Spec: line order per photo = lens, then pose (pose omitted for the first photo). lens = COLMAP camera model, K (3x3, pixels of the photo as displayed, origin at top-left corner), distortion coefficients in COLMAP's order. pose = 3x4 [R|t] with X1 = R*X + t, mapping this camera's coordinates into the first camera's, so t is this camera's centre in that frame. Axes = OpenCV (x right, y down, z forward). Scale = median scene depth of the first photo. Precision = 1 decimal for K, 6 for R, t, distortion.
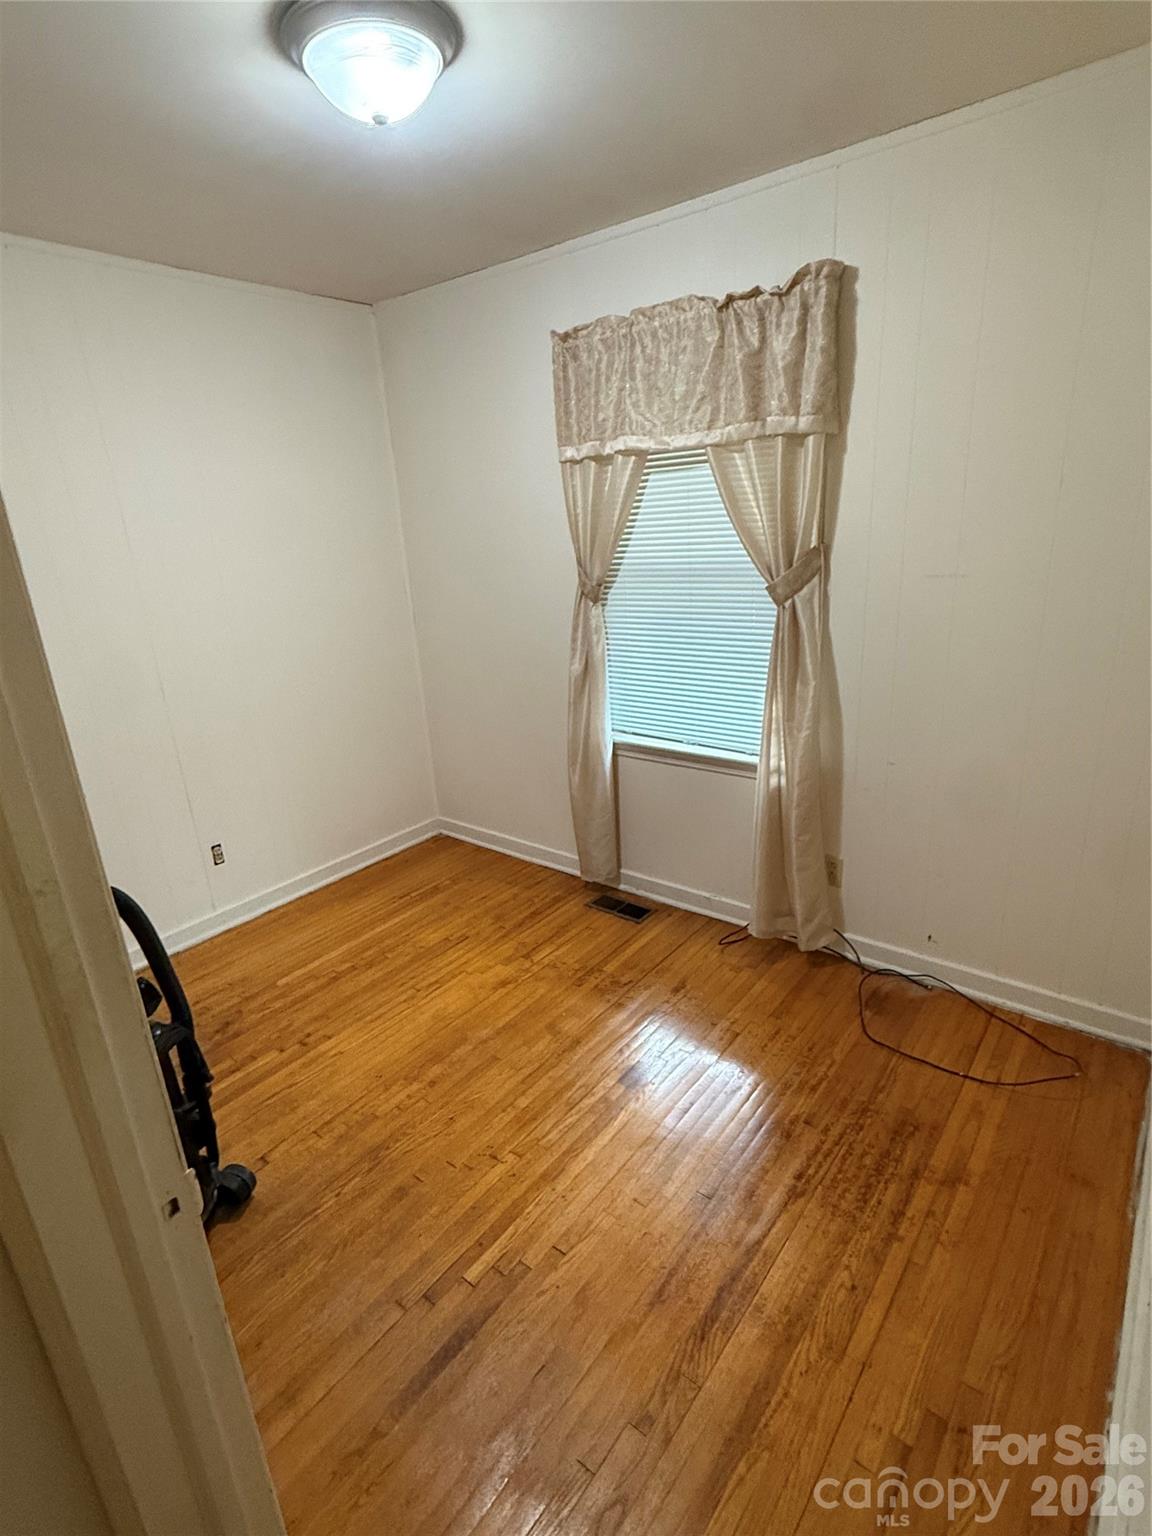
lens RADIAL K [[753.3, 0, 579.5], [0, 753.3, 764.1], [0, 0, 1]] dist [0.003786, 0.000212]
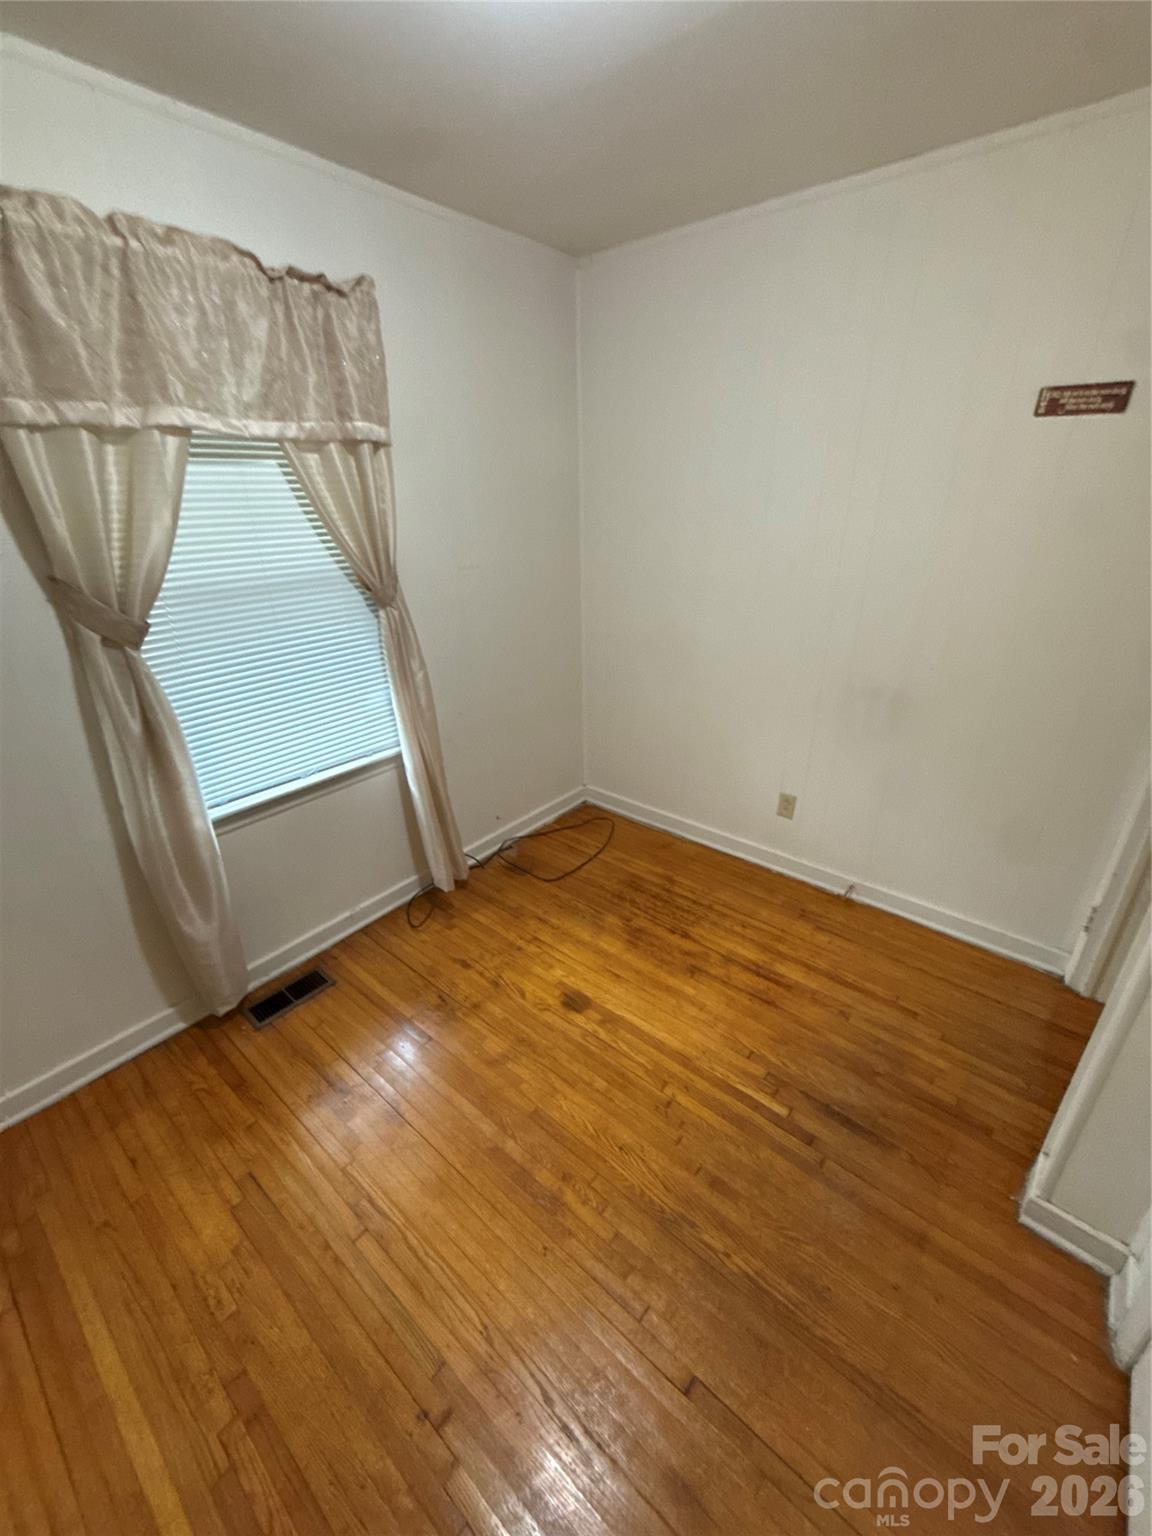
lens RADIAL K [[605.8, 0, 576.7], [0, 605.8, 766.1], [0, 0, 1]] dist [0.000909, 0.000340]
pose [[0.045553, -0.361185, 0.931381, -0.623074], [0.325656, 0.886785, 0.327964, -0.205666], [-0.944390, 0.288370, 0.158018, 0.683949]]
